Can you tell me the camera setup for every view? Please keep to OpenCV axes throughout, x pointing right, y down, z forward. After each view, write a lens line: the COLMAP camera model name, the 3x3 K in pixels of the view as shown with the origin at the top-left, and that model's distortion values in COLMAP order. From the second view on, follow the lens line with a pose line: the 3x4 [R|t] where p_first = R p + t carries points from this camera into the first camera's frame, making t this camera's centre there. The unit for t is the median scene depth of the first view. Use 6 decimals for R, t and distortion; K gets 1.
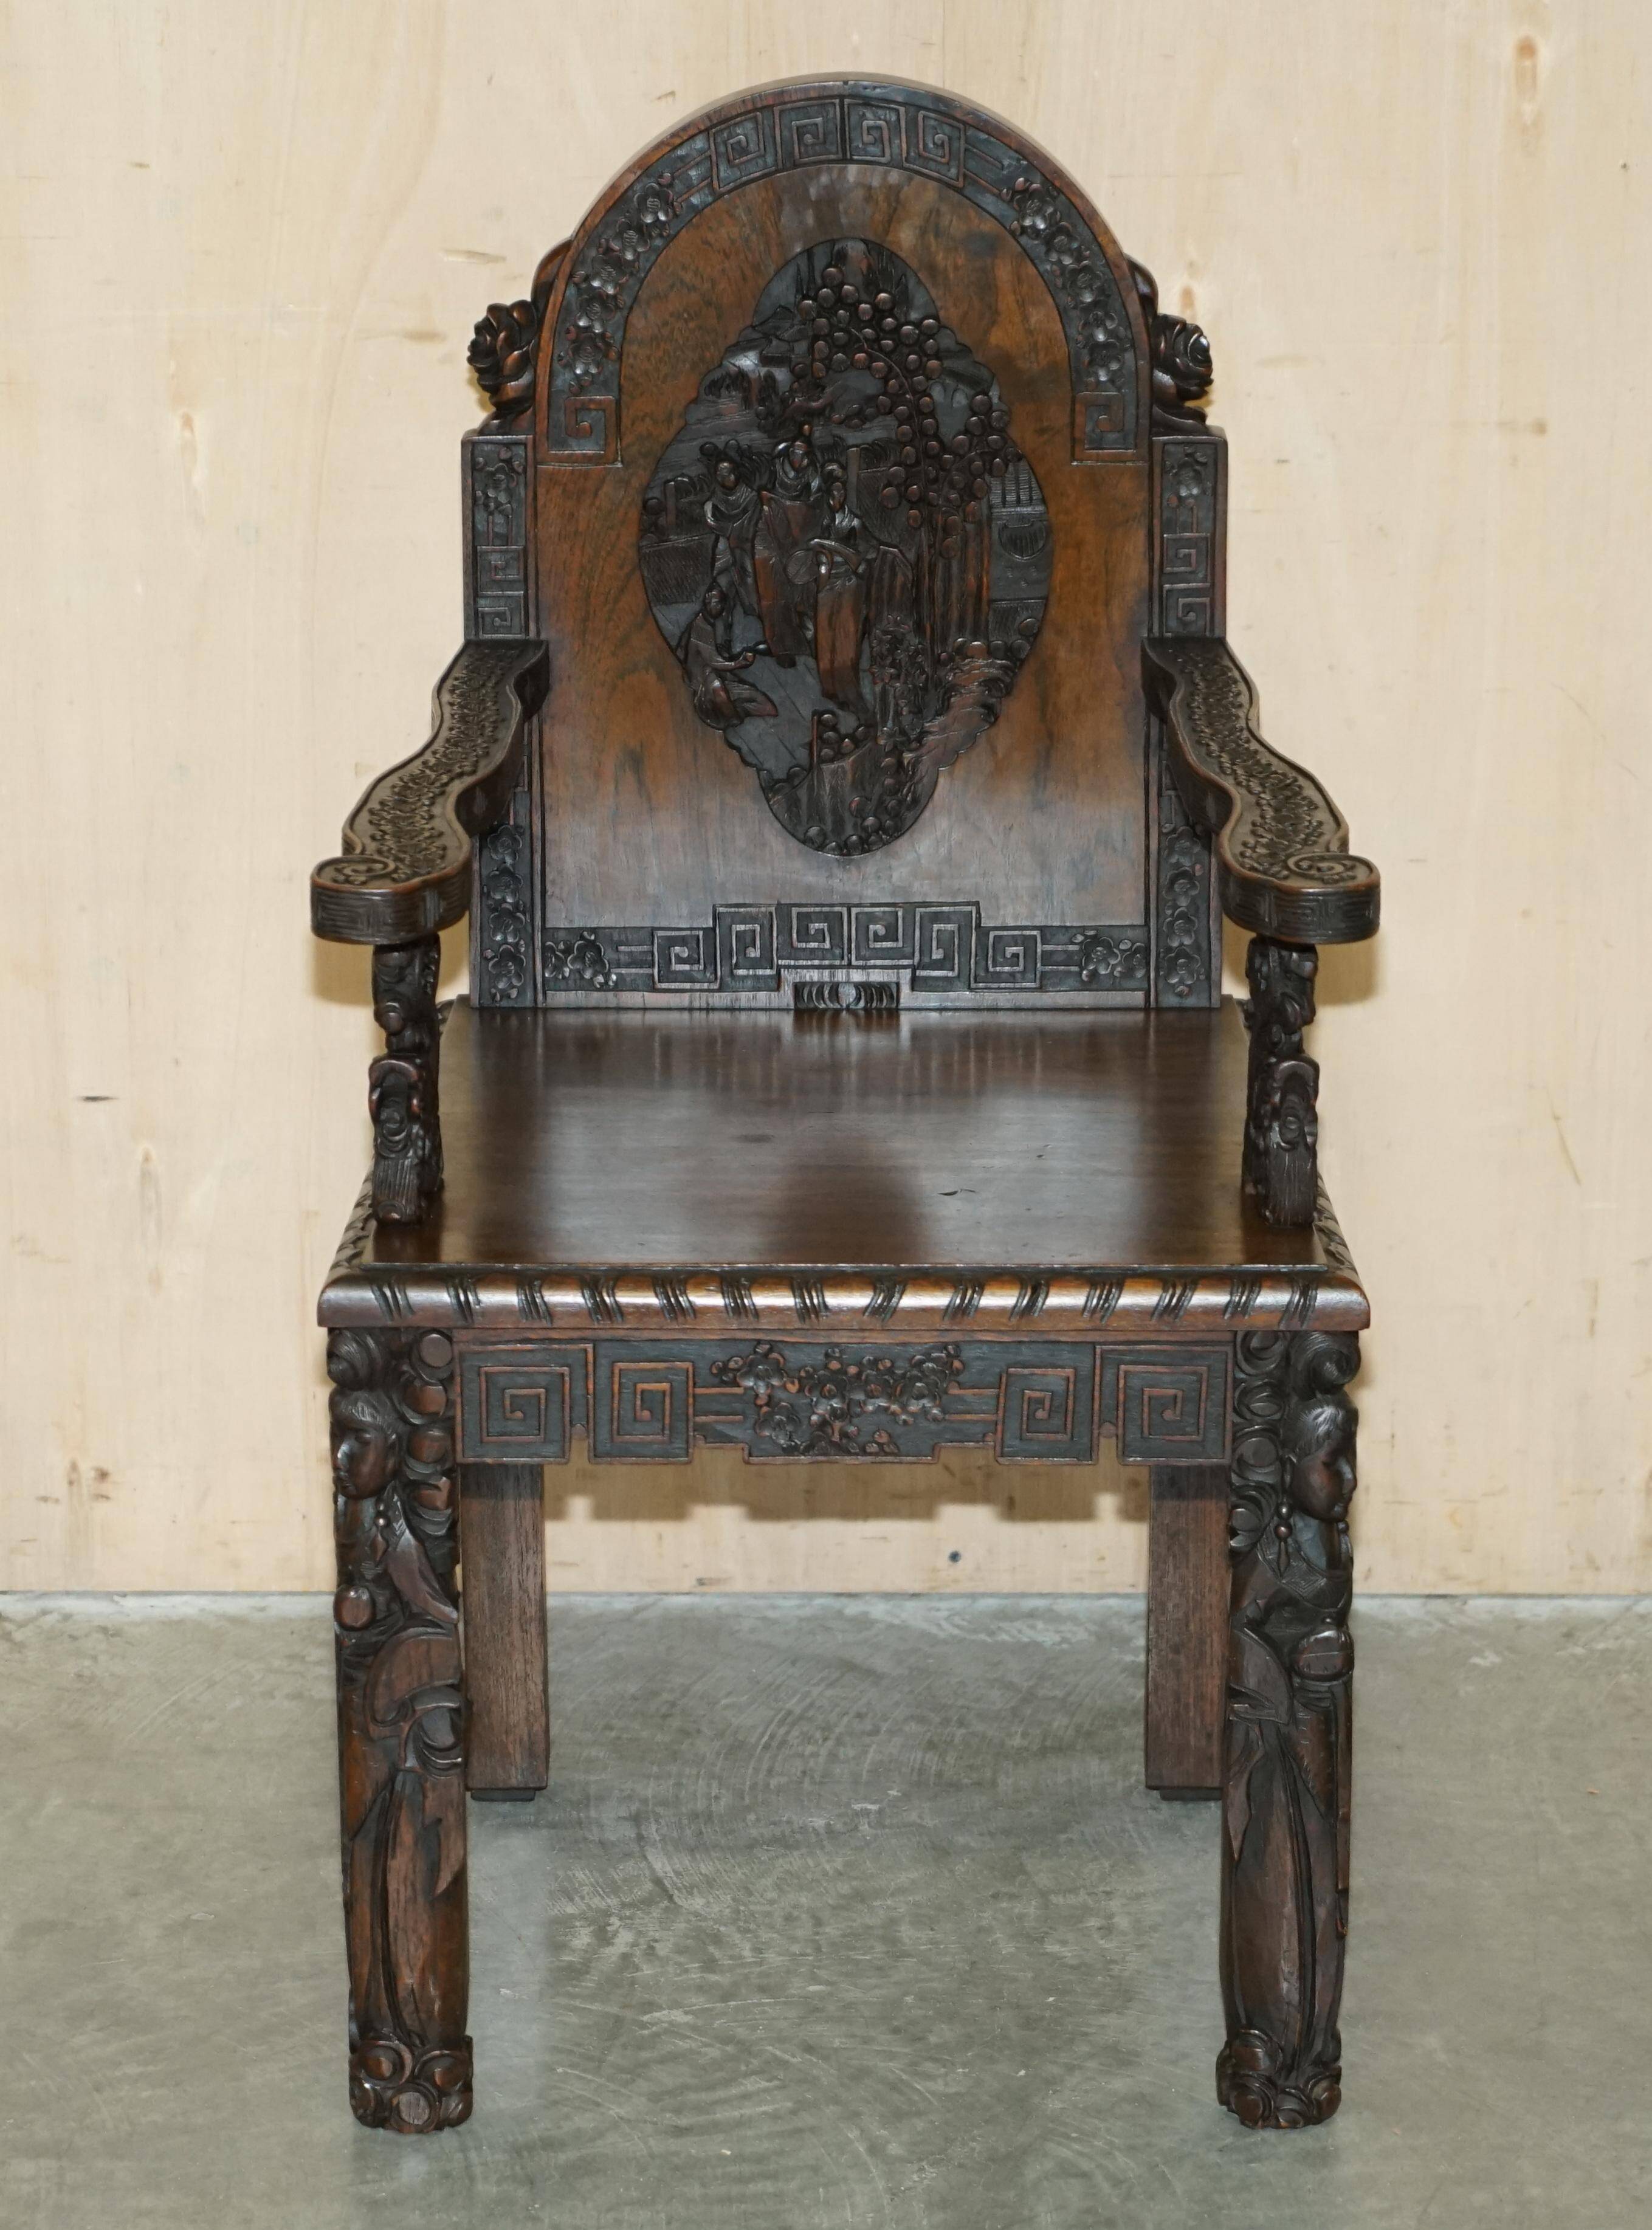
lens RADIAL K [[7538.4, 0, 826.0], [0, 7538.4, 1115.0], [0, 0, 1]] dist [-0.140321, 1.936531]
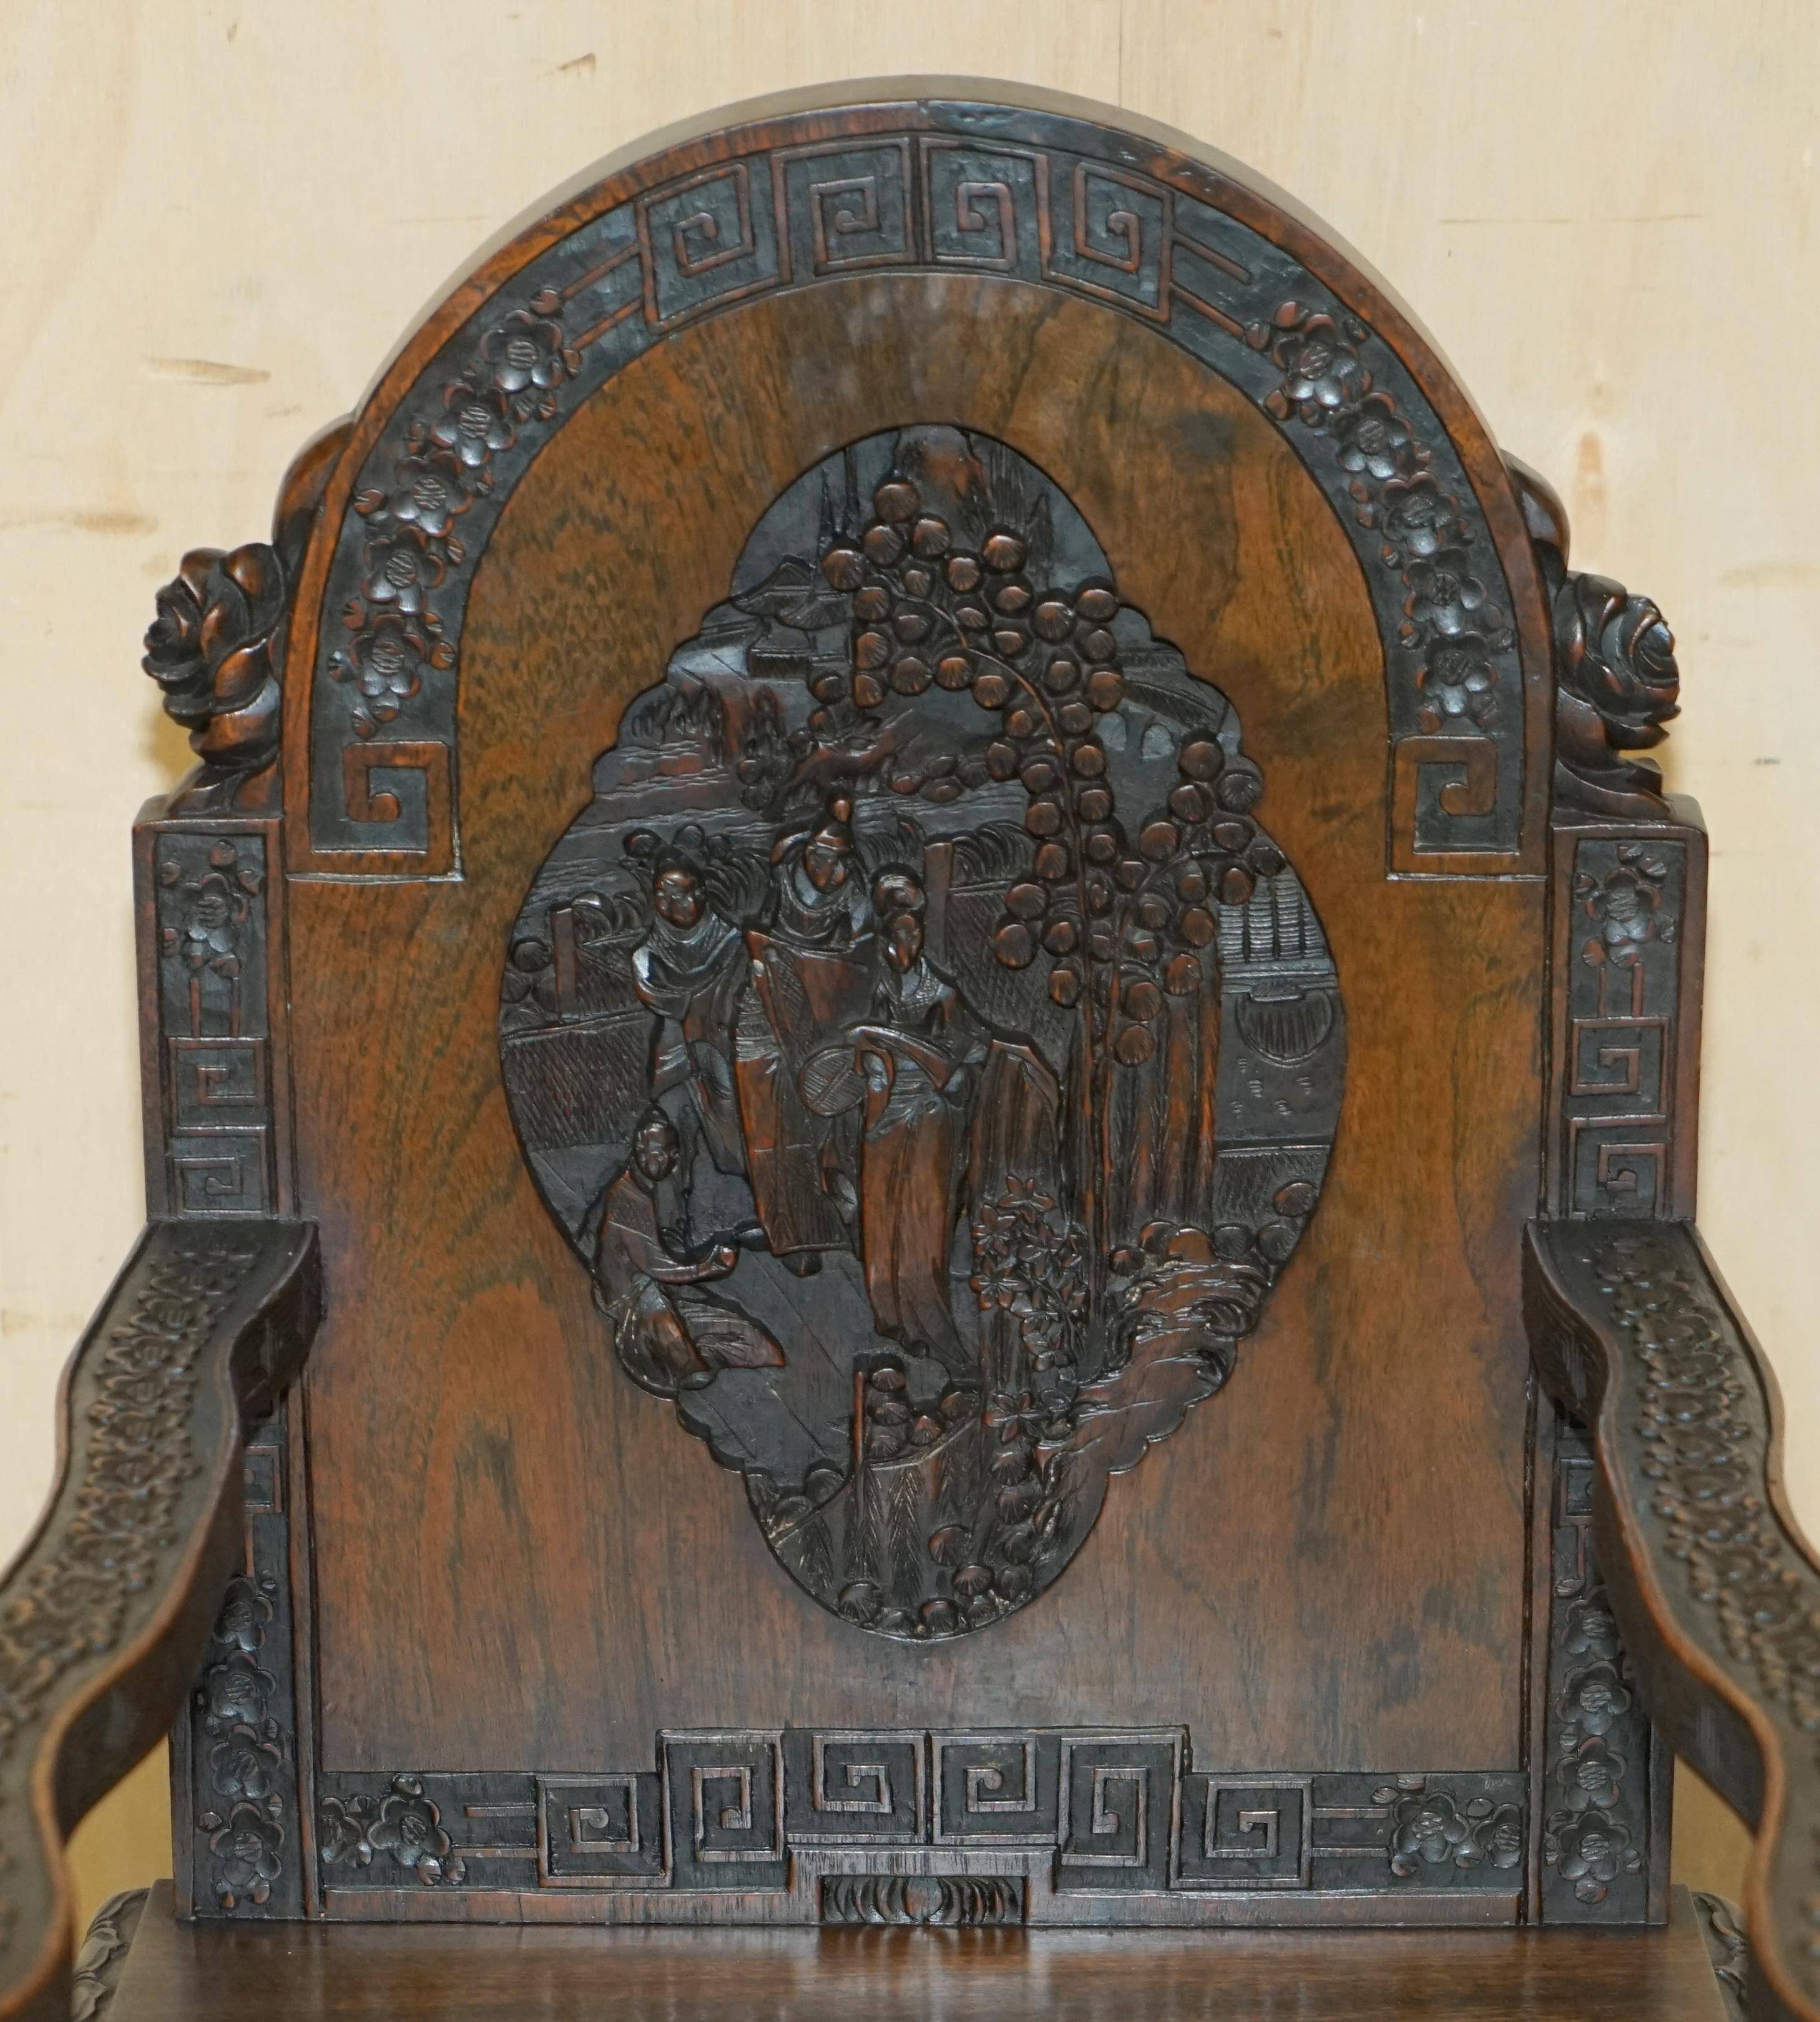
lens RADIAL K [[7183.7, 0, 949.2], [0, 7183.7, 1012.1], [0, 0, 1]] dist [-0.063998, -0.172229]
pose [[0.999996, 0.002786, 0.000369, 0.004202], [-0.002804, 0.997968, 0.063661, -0.107142], [-0.000191, -0.063662, 0.997972, 0.535400]]
